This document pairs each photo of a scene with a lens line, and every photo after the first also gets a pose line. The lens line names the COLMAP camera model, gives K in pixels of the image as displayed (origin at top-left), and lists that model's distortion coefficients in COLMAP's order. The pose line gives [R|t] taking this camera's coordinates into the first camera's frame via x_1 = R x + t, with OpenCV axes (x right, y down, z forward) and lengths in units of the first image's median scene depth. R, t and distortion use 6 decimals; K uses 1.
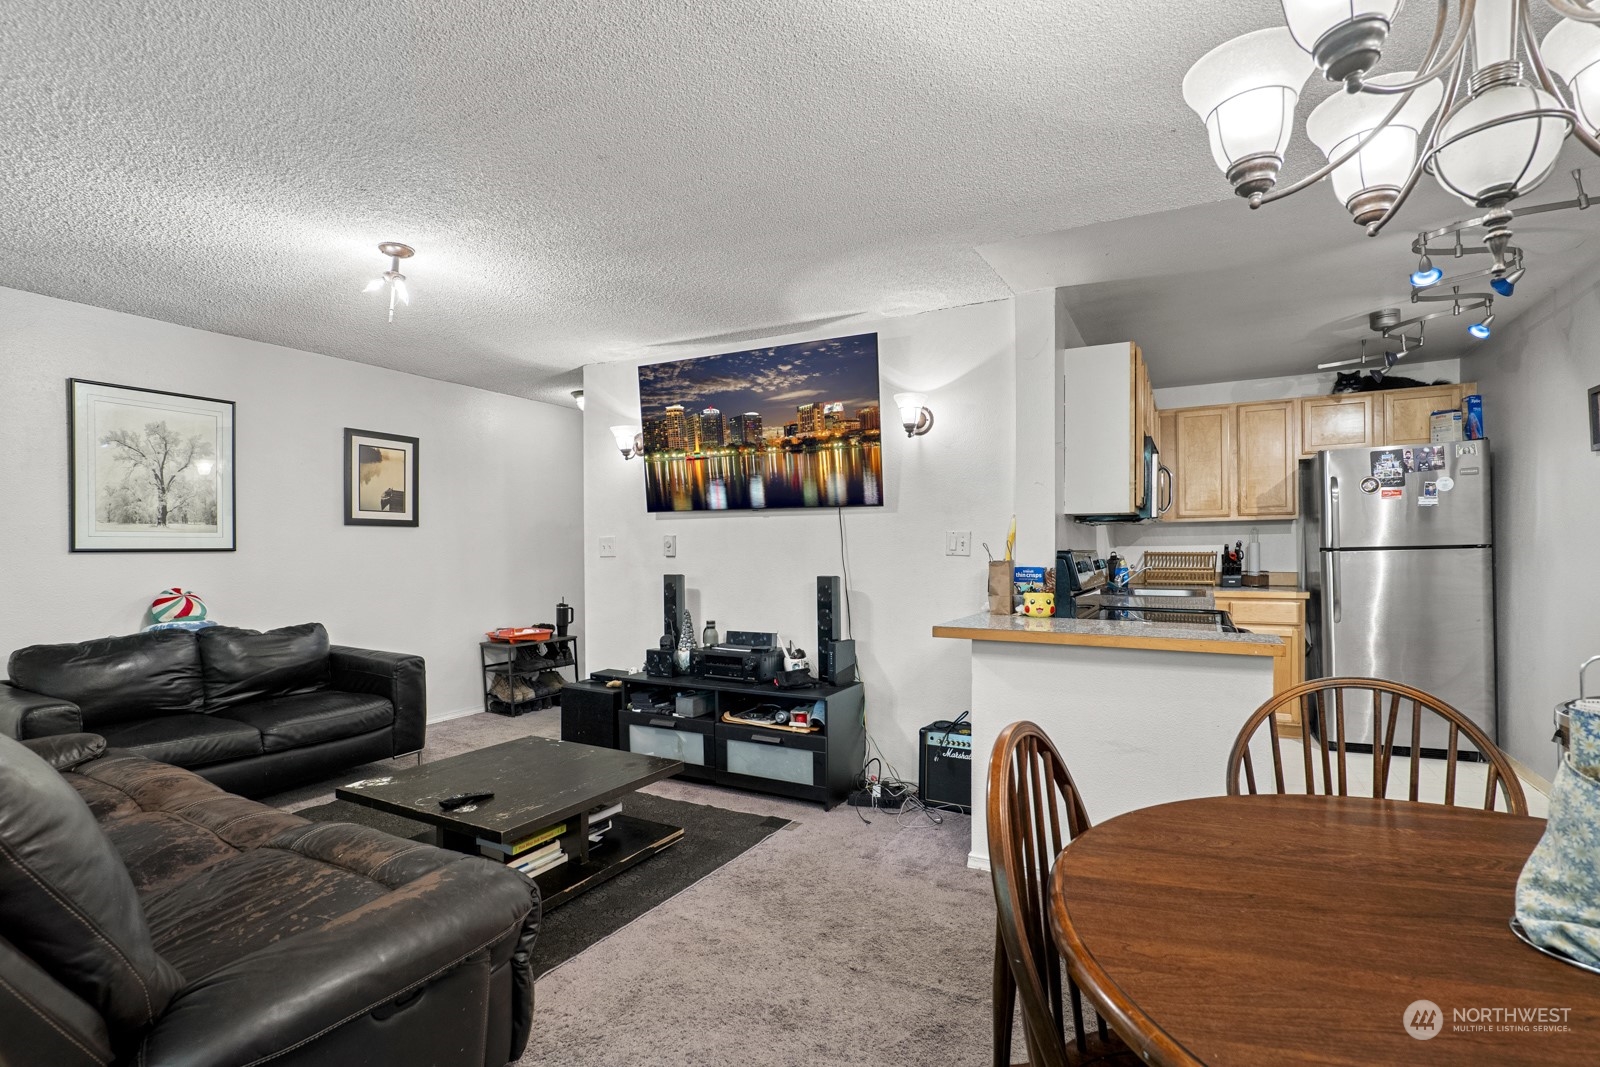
lens RADIAL K [[754.4, 0, 804.6], [0, 754.4, 551.4], [0, 0, 1]] dist [-0.018158, 0.000917]
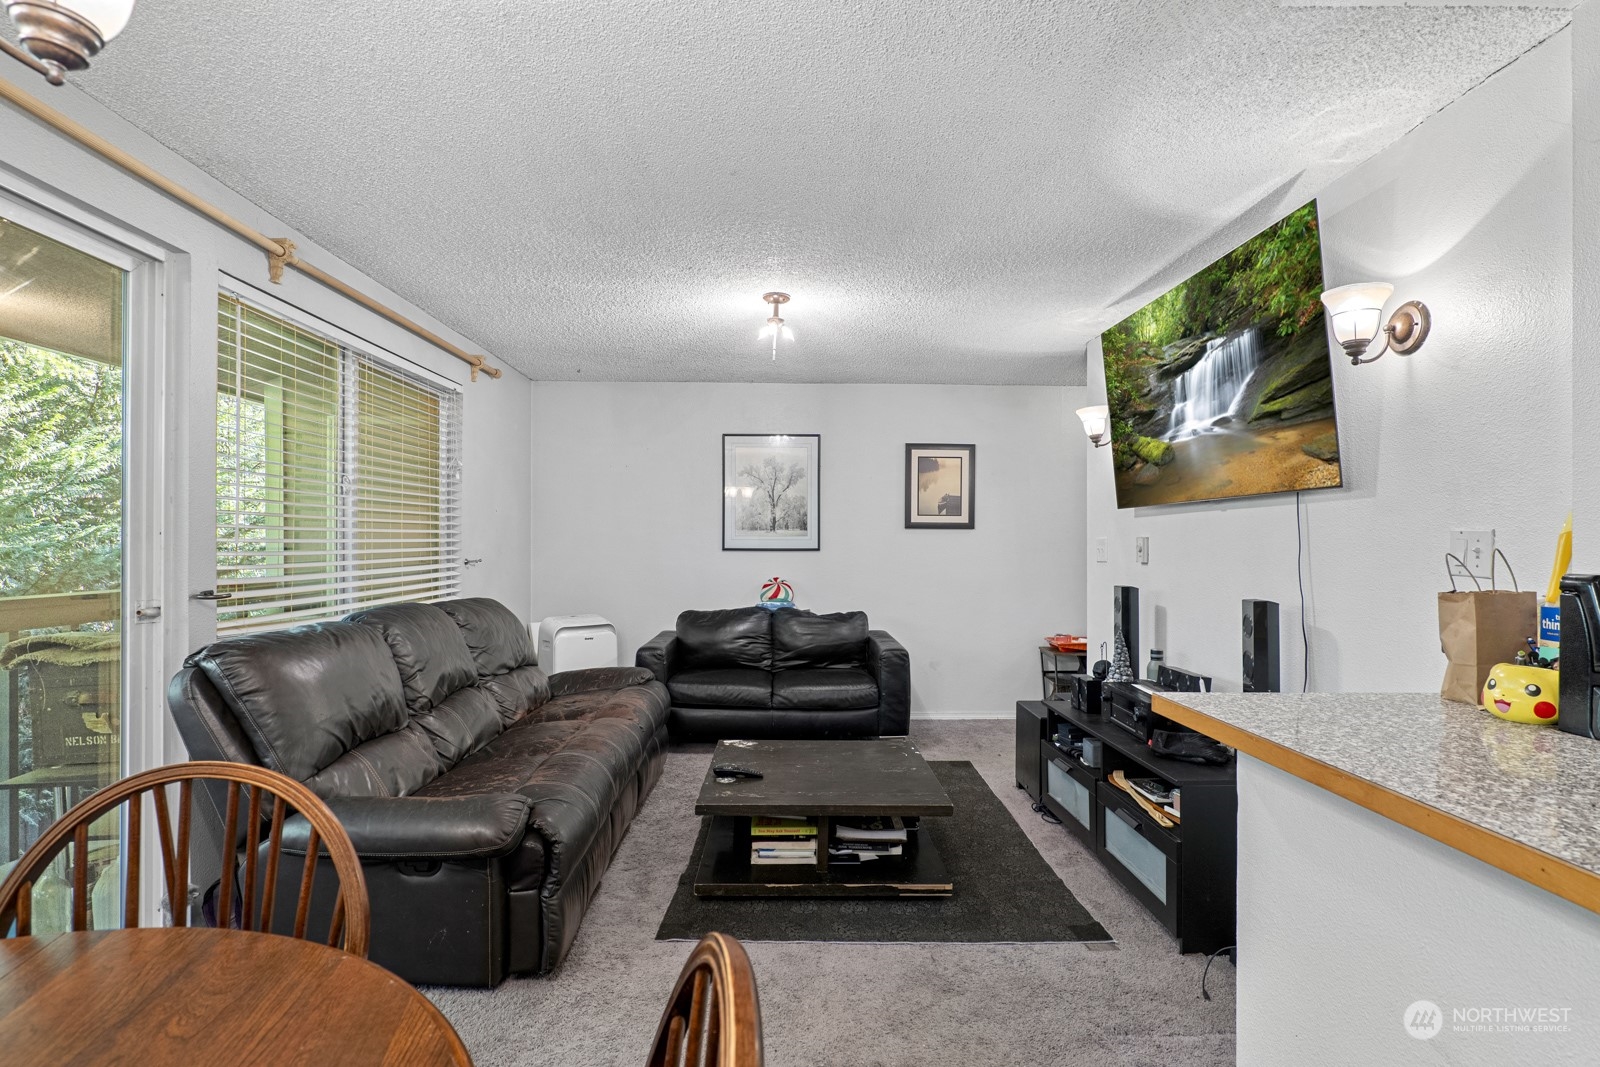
lens RADIAL K [[782.7, 0, 801.2], [0, 782.7, 541.3], [0, 0, 1]] dist [-0.003177, 0.000549]
pose [[0.492100, 0.001257, -0.870538, 0.411079], [-0.009692, 0.999945, -0.004035, -0.011086], [0.870485, 0.010423, 0.492085, 0.323850]]
